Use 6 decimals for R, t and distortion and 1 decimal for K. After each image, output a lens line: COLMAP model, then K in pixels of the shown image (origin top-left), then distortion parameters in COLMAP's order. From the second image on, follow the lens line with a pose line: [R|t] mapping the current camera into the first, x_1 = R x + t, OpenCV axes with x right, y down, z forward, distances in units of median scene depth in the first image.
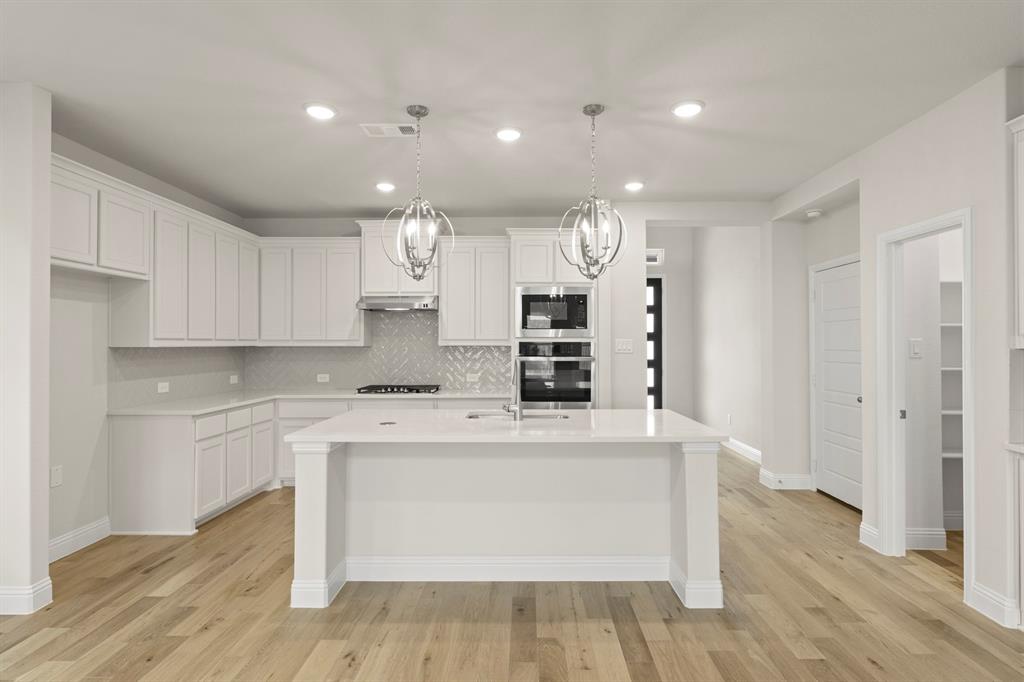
lens RADIAL K [[560.8, 0, 512.0], [0, 560.8, 341.0], [0, 0, 1]] dist [0.004057, 0.000966]
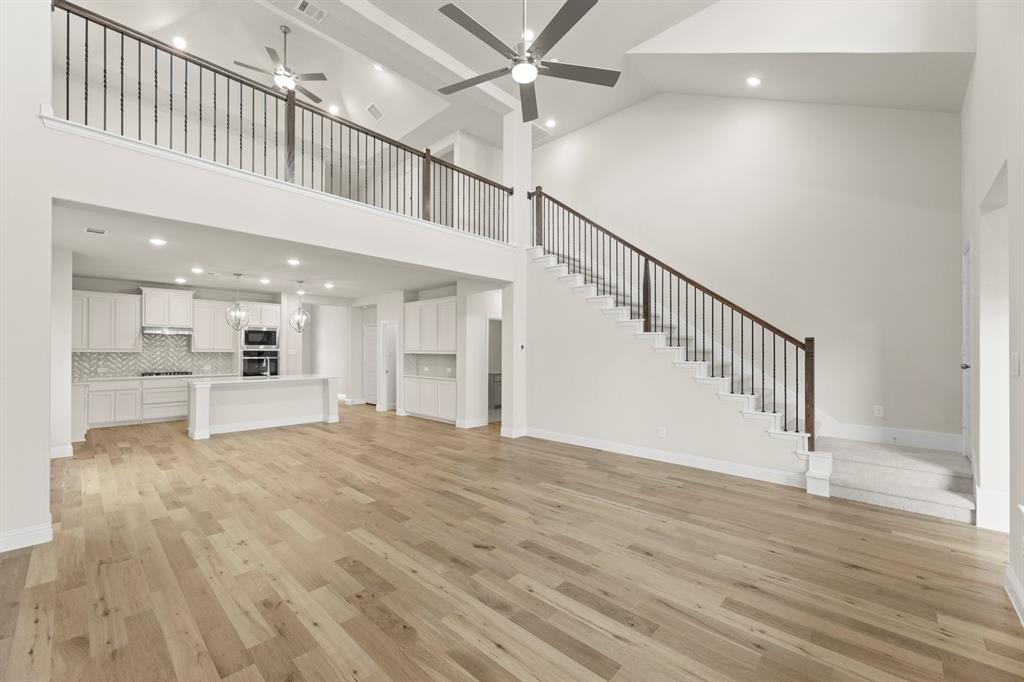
lens RADIAL K [[409.6, 0, 512.9], [0, 409.6, 350.6], [0, 0, 1]] dist [-0.000515, 0.000032]
pose [[0.678104, 0.006343, 0.734939, -0.438233], [-0.009704, 0.999953, 0.000324, -0.008583], [-0.734902, -0.007352, 0.678133, -0.880032]]
